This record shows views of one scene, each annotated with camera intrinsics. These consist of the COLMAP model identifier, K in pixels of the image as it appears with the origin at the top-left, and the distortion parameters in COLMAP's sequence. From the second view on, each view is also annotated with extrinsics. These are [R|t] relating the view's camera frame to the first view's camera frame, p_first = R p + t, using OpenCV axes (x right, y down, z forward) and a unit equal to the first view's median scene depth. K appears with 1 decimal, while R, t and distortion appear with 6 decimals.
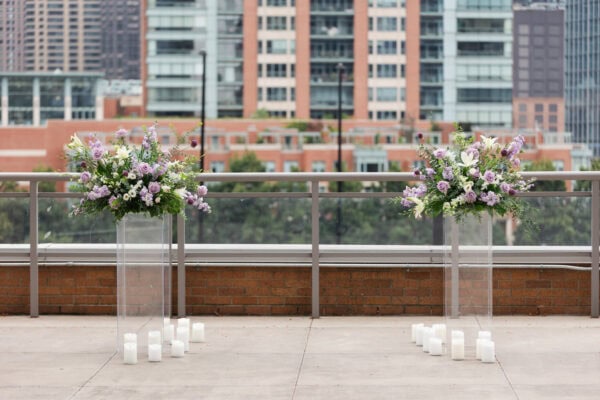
lens RADIAL K [[1617.0, 0, 300.1], [0, 1617.0, 183.1], [0, 0, 1]] dist [-0.009859, 0.149629]
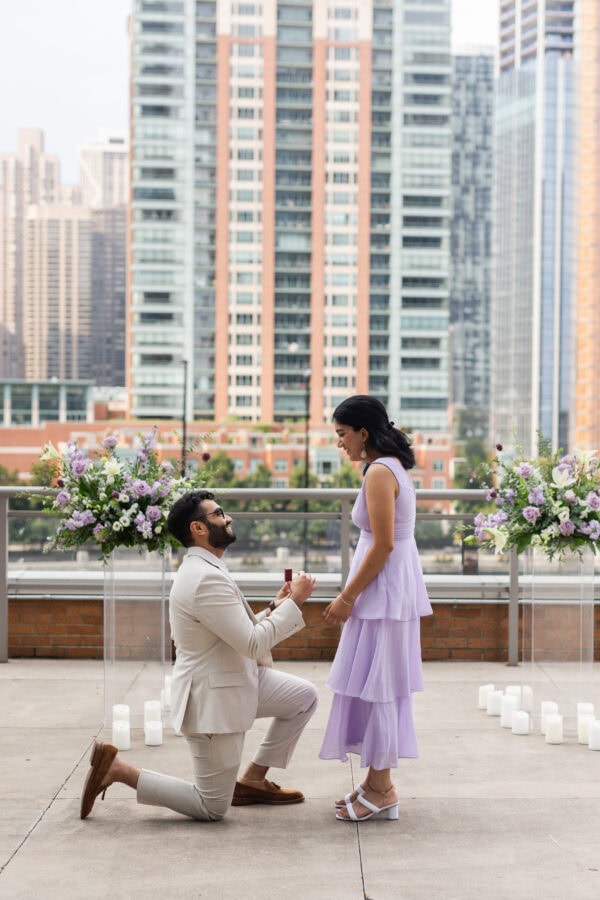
lens RADIAL K [[1358.0, 0, 301.4], [0, 1358.0, 478.0], [0, 0, 1]] dist [0.003640, 0.047354]
pose [[0.999515, 0.005935, 0.030570, -0.033974], [-0.005971, 0.999982, 0.001105, -0.012659], [-0.030562, -0.001287, 0.999532, 0.302525]]
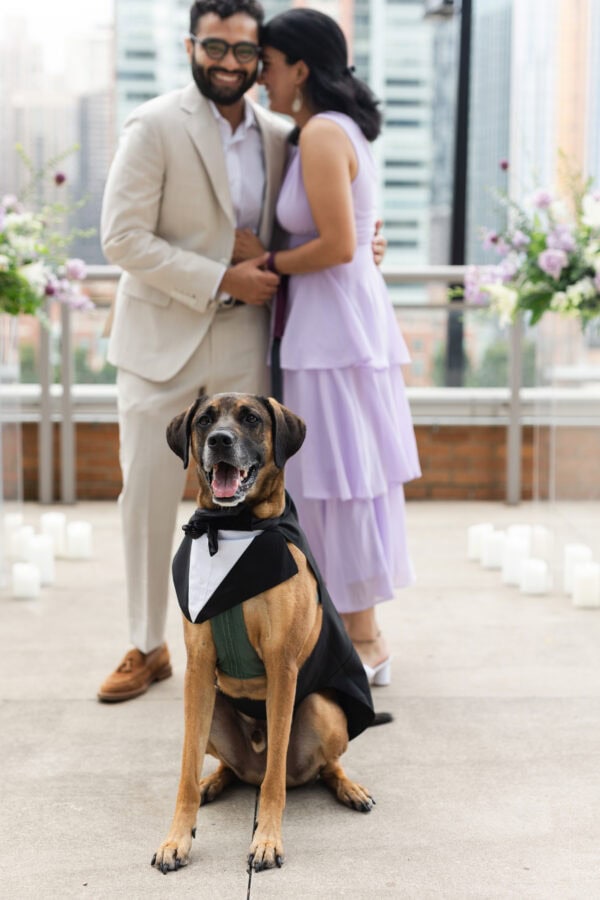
lens RADIAL K [[1297.0, 0, 300.0], [0, 1297.0, 450.0], [0, 0, 1]] dist [0.012108, 0.041031]
pose [[0.999180, -0.000346, 0.040491, -0.005622], [-0.002401, 0.997699, 0.067757, 0.028086], [-0.040421, -0.067799, 0.996880, 0.501835]]
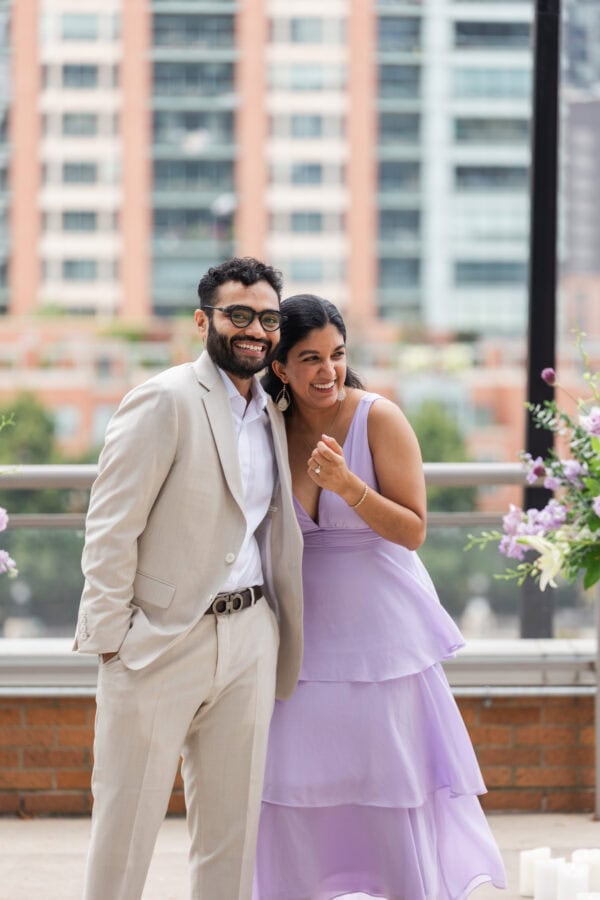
lens RADIAL K [[3265.7, 0, 300.0], [0, 3265.7, 450.0], [0, 0, 1]] dist [-0.105646, -0.580322]
pose [[0.998516, -0.002728, 0.054400, -0.025188], [0.002712, 0.999996, 0.000352, -0.010469], [-0.054401, -0.000204, 0.998519, 0.178647]]
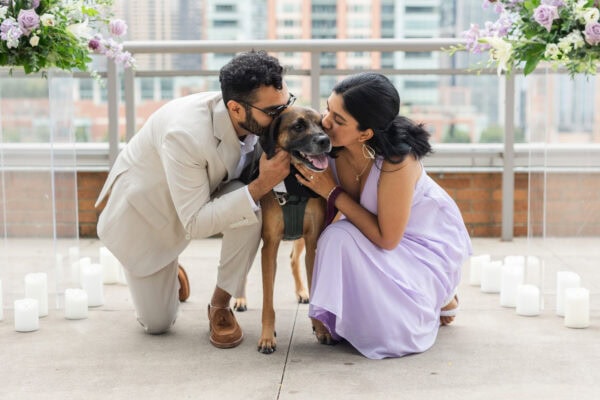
lens RADIAL K [[959.9, 0, 299.8], [0, 959.9, 208.3], [0, 0, 1]] dist [0.010584, -0.002541]
pose [[0.999983, -0.002314, -0.005272, 0.004517], [0.002663, 0.997735, 0.067217, 0.038711], [0.005105, -0.067229, 0.997724, 0.559558]]
